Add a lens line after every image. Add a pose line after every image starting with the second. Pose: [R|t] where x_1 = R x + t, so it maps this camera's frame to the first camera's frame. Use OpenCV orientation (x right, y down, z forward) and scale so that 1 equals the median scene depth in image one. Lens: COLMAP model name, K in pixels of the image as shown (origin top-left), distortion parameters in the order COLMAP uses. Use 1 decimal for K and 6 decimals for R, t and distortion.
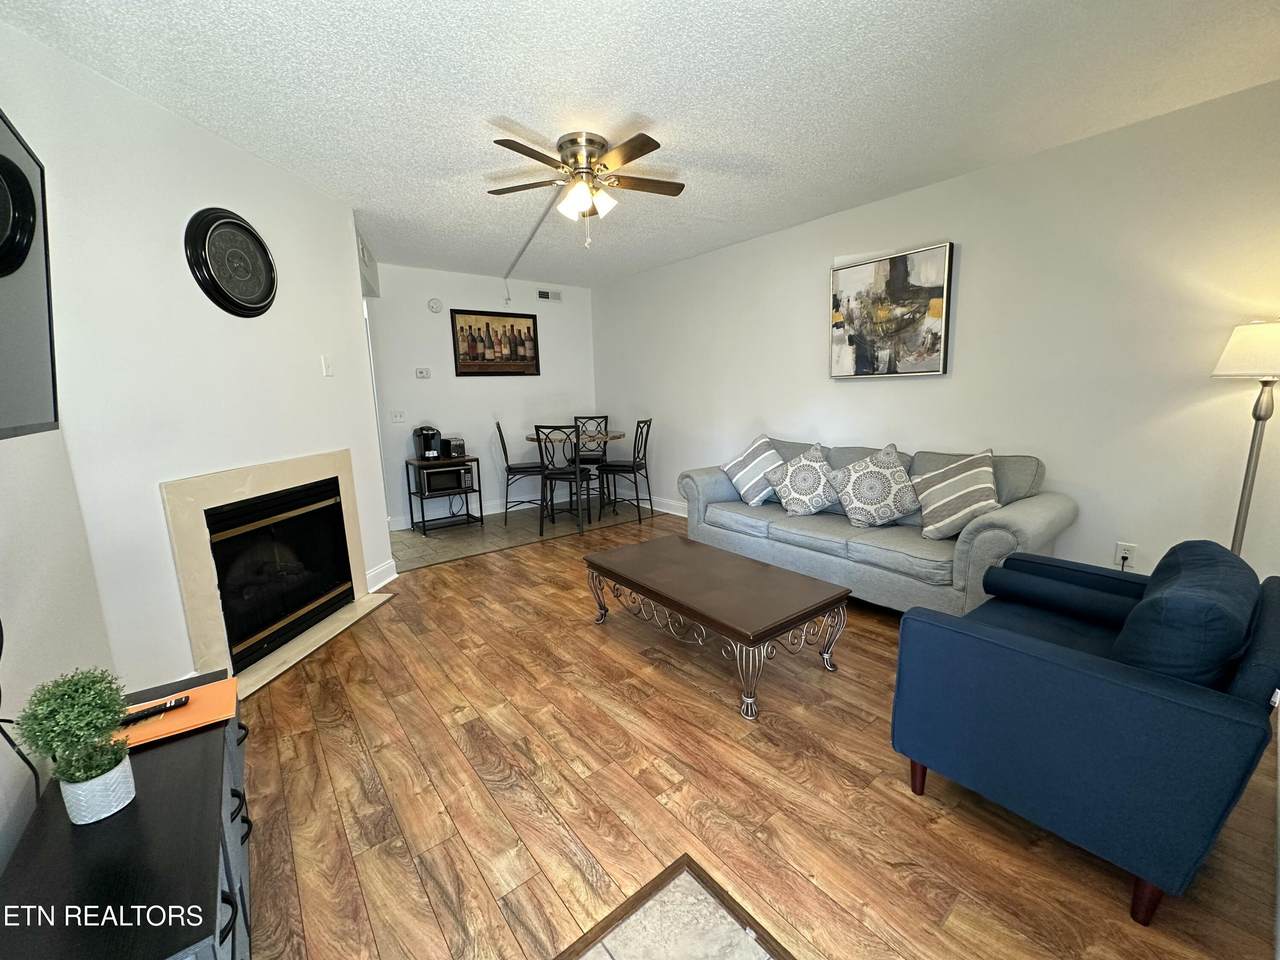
lens RADIAL K [[510.9, 0, 639.4], [0, 510.9, 480.9], [0, 0, 1]] dist [-0.002004, 0.000179]
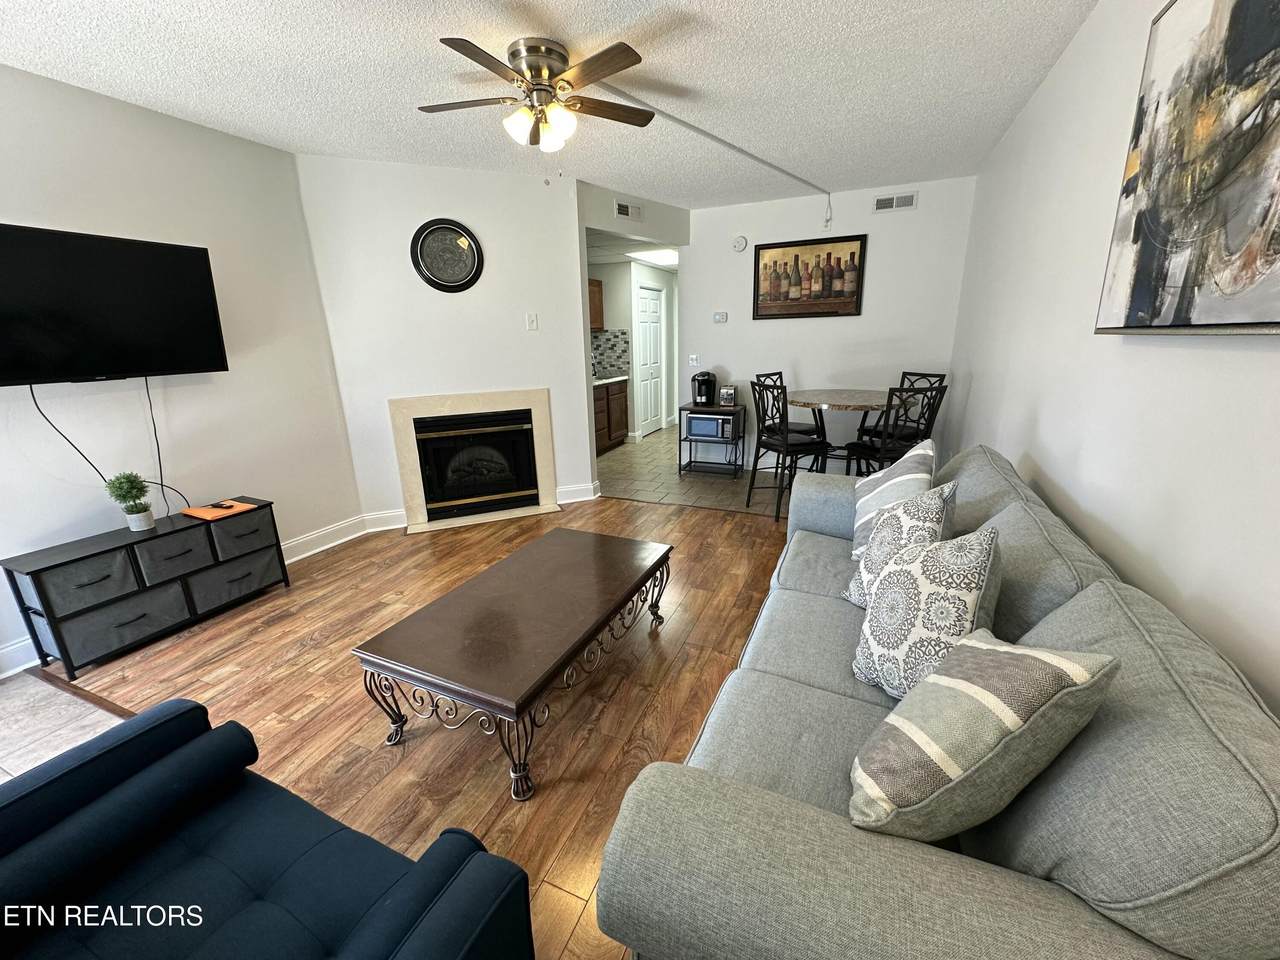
lens RADIAL K [[510.9, 0, 639.4], [0, 510.9, 480.9], [0, 0, 1]] dist [-0.002004, 0.000179]
pose [[0.470207, 0.256976, -0.844316, 0.591753], [-0.142491, 0.966224, 0.214726, -0.129369], [0.870978, 0.019341, 0.490942, 0.518583]]
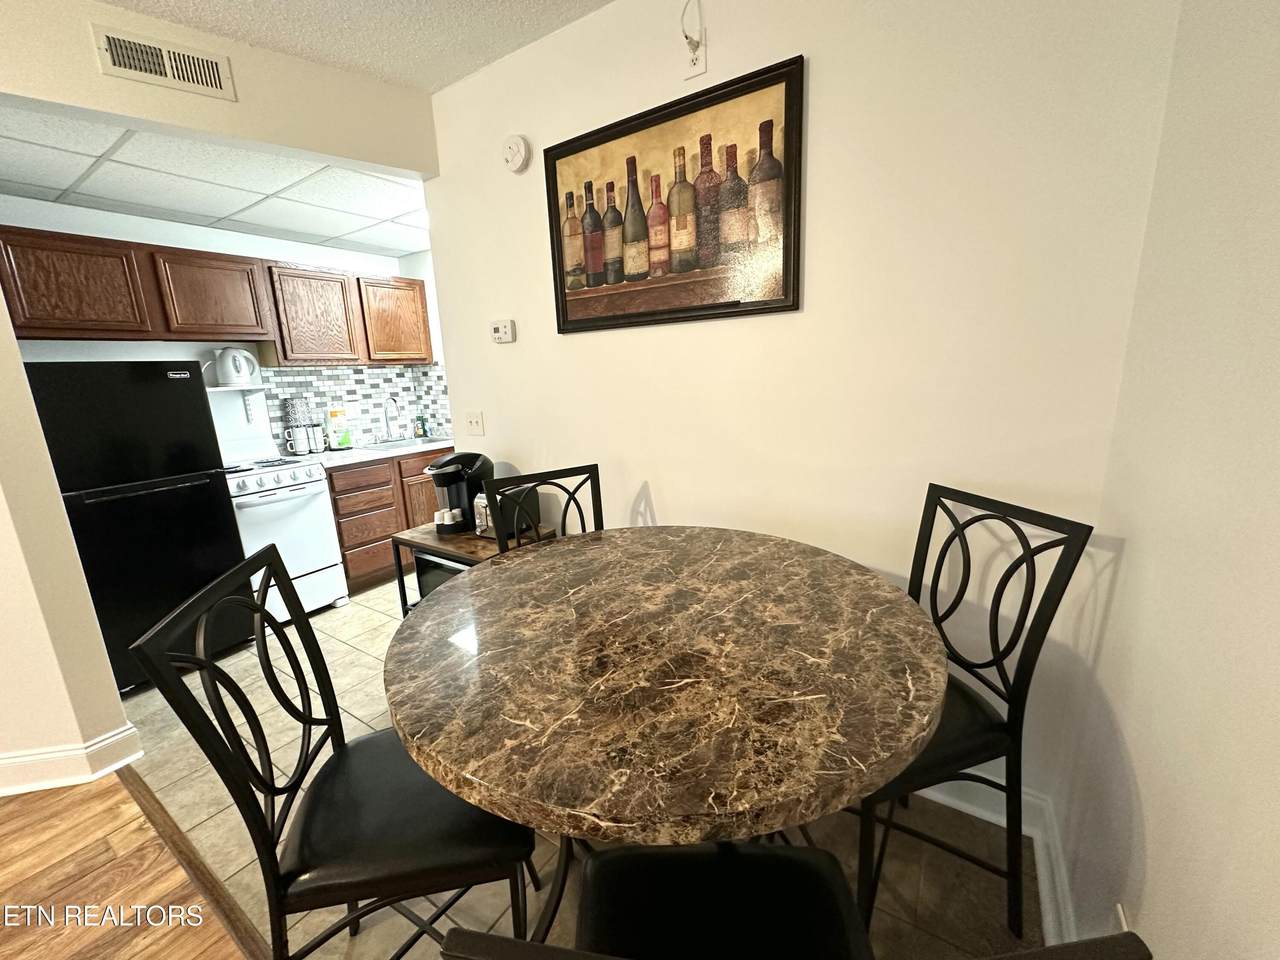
lens RADIAL K [[510.9, 0, 639.4], [0, 510.9, 480.9], [0, 0, 1]] dist [-0.002004, 0.000179]
pose [[0.314258, 0.219704, -0.923565, 0.067408], [-0.136487, 0.973201, 0.185070, -0.251850], [0.939475, 0.067895, 0.335823, 1.337003]]
